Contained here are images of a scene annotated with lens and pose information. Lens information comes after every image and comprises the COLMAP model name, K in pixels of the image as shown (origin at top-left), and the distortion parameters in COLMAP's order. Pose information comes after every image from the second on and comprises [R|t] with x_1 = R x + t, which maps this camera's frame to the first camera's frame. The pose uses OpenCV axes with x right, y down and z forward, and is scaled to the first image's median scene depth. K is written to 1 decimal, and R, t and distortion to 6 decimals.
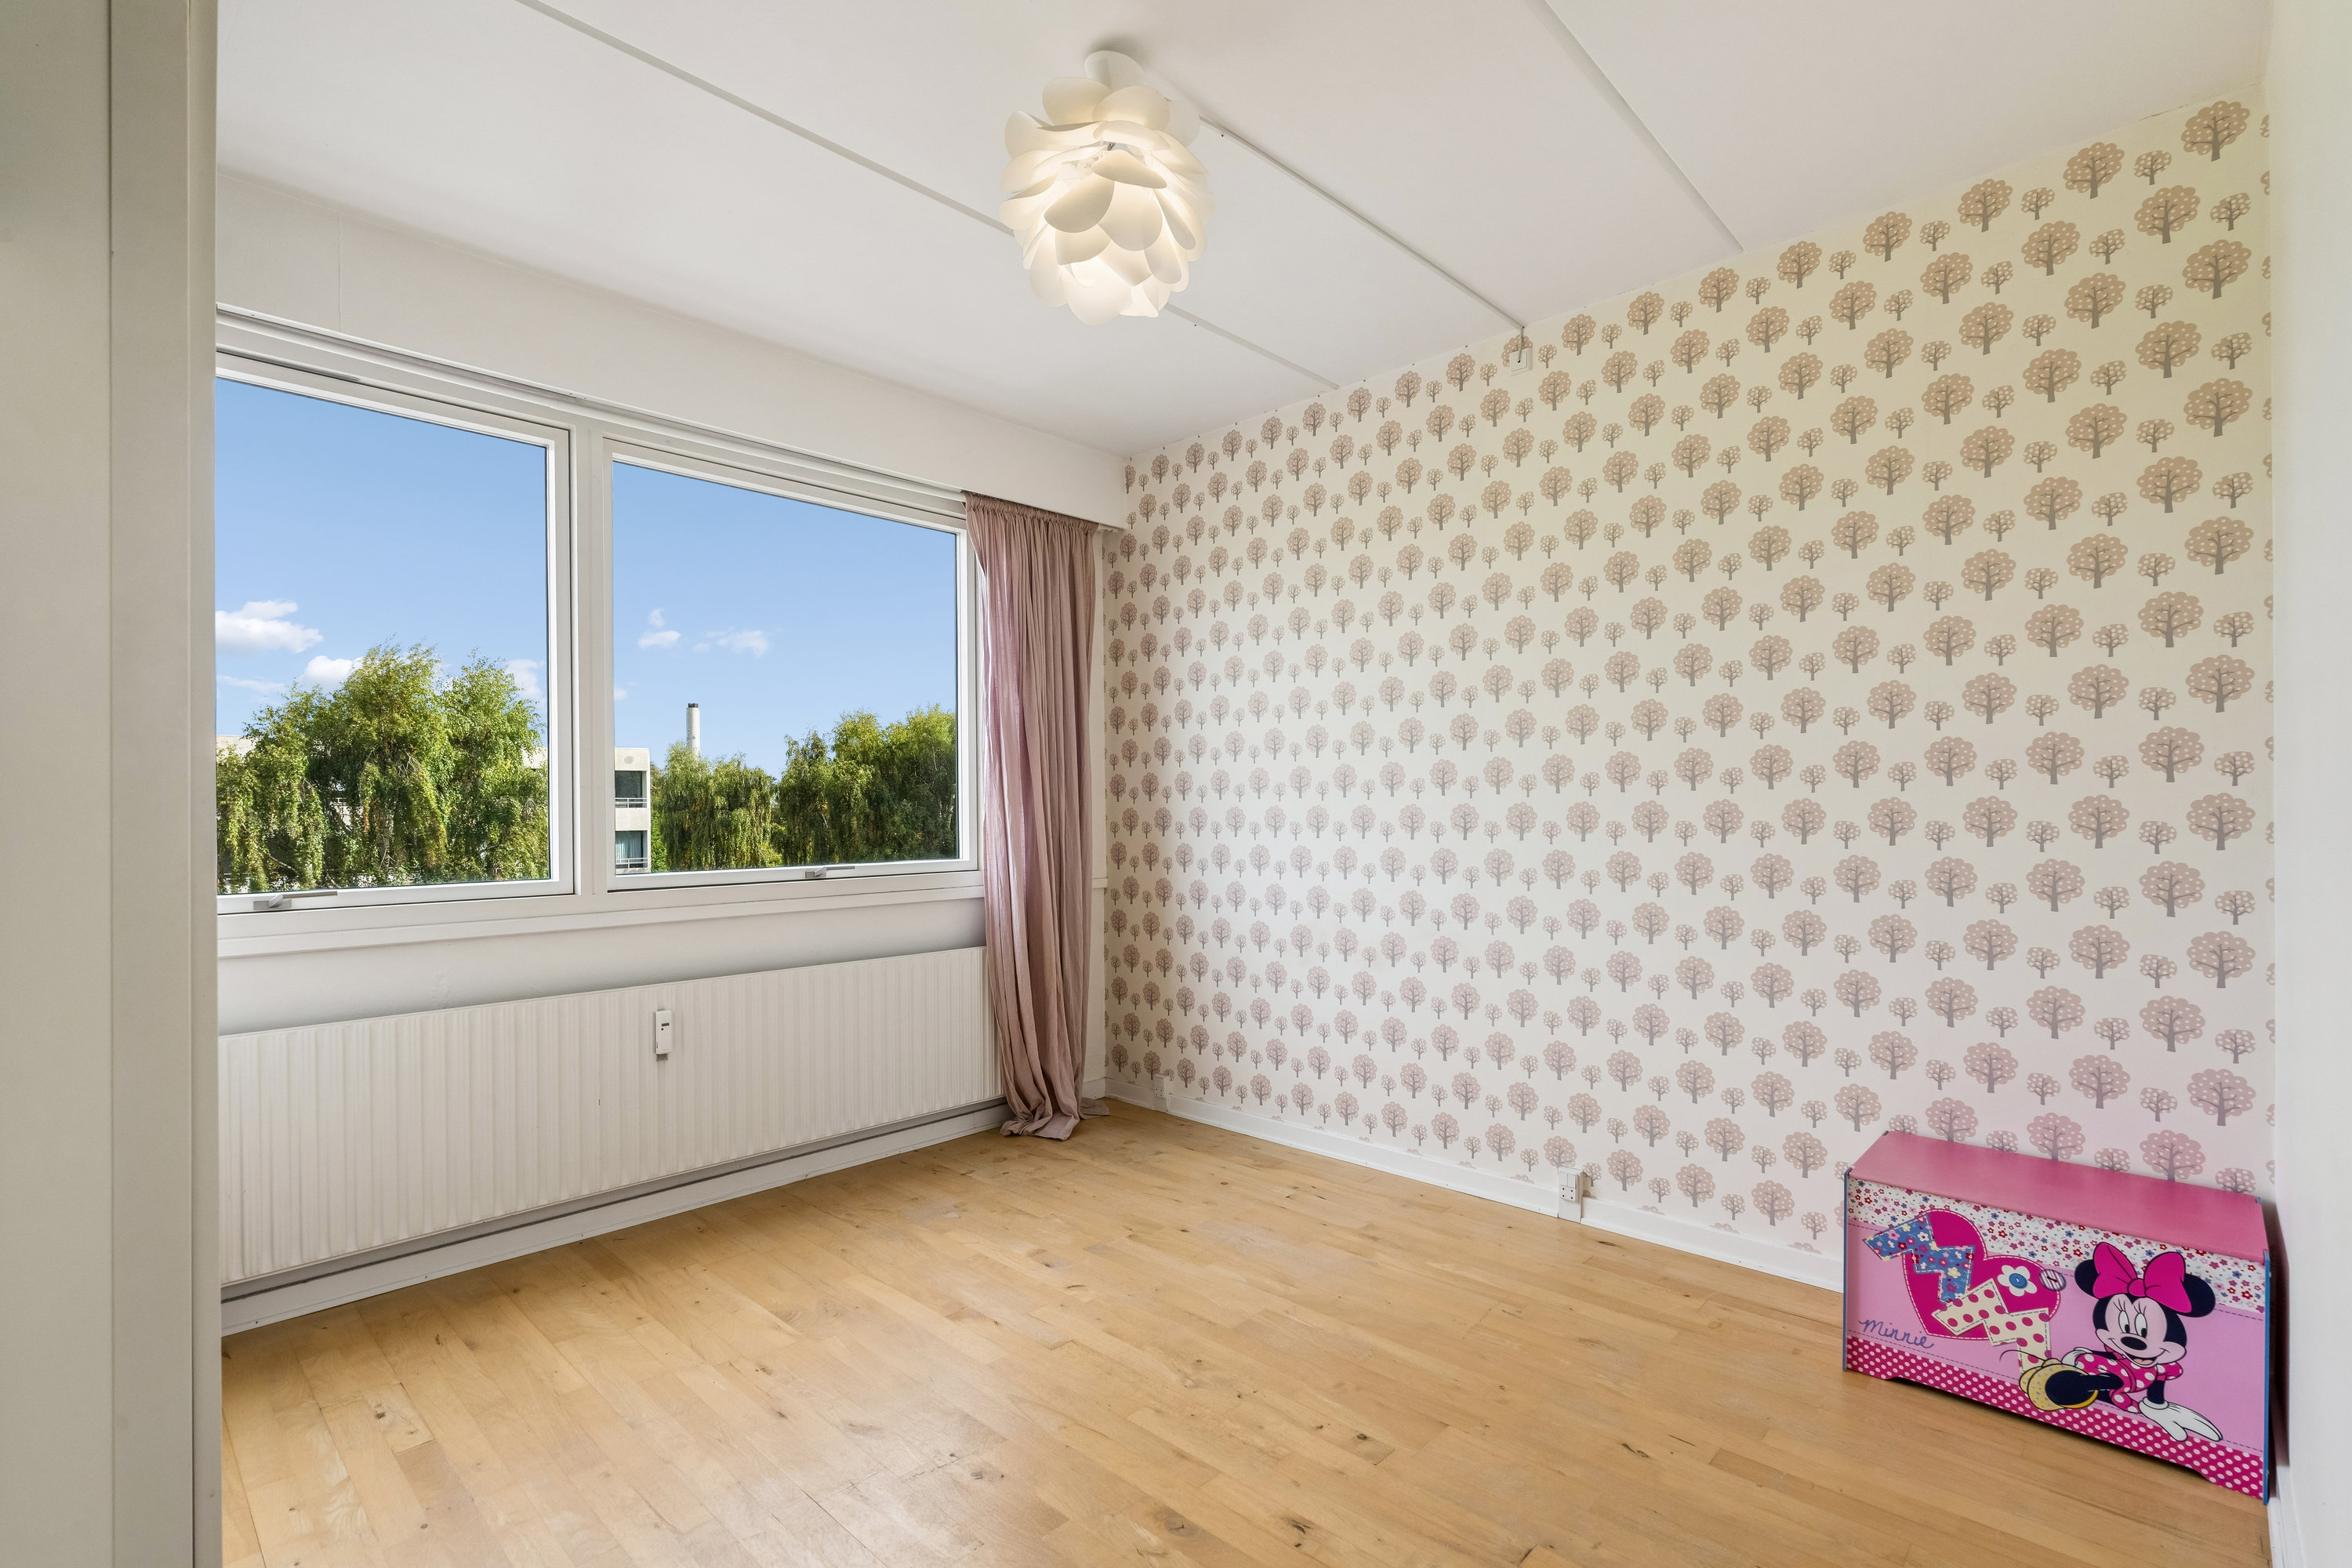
lens RADIAL K [[1061.7, 0, 1172.2], [0, 1061.7, 806.8], [0, 0, 1]] dist [-0.001999, 0.000208]
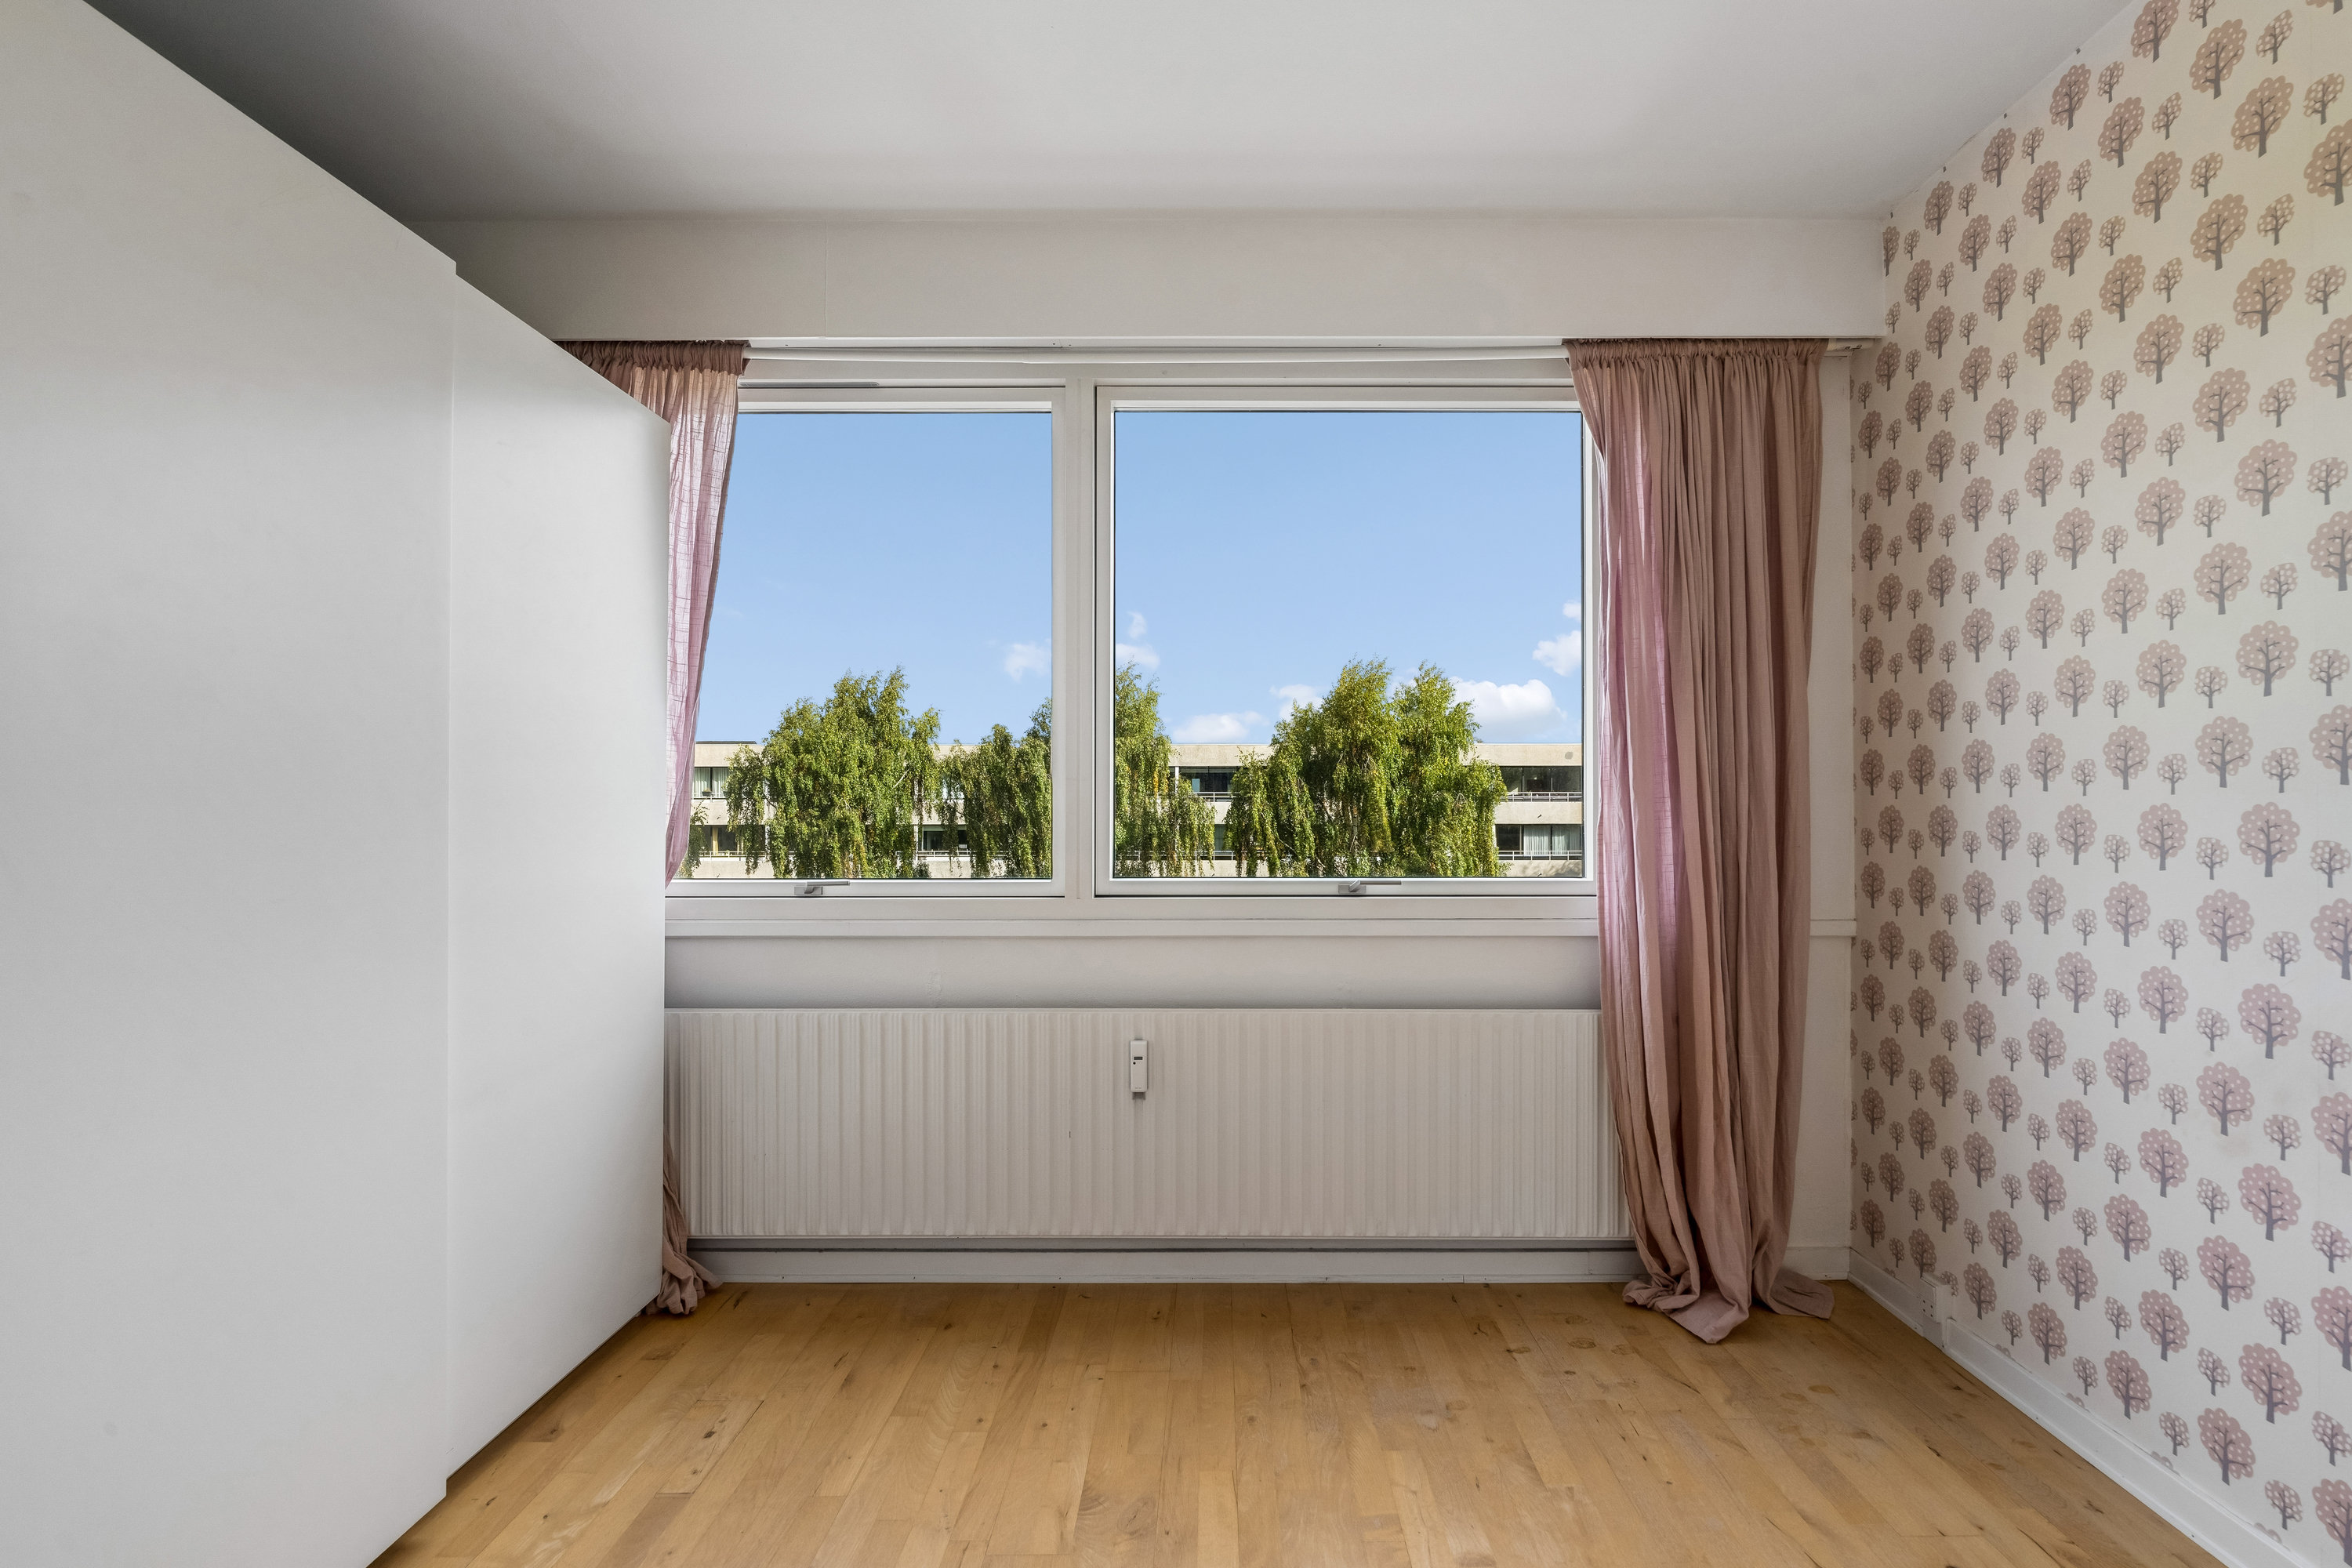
lens RADIAL K [[1094.5, 0, 1183.5], [0, 1094.5, 797.7], [0, 0, 1]] dist [-0.004021, 0.000699]
pose [[0.695363, 0.001877, -0.718656, 0.134175], [-0.004039, 0.999991, -0.001296, -0.001115], [0.718647, 0.003804, 0.695365, 0.319679]]
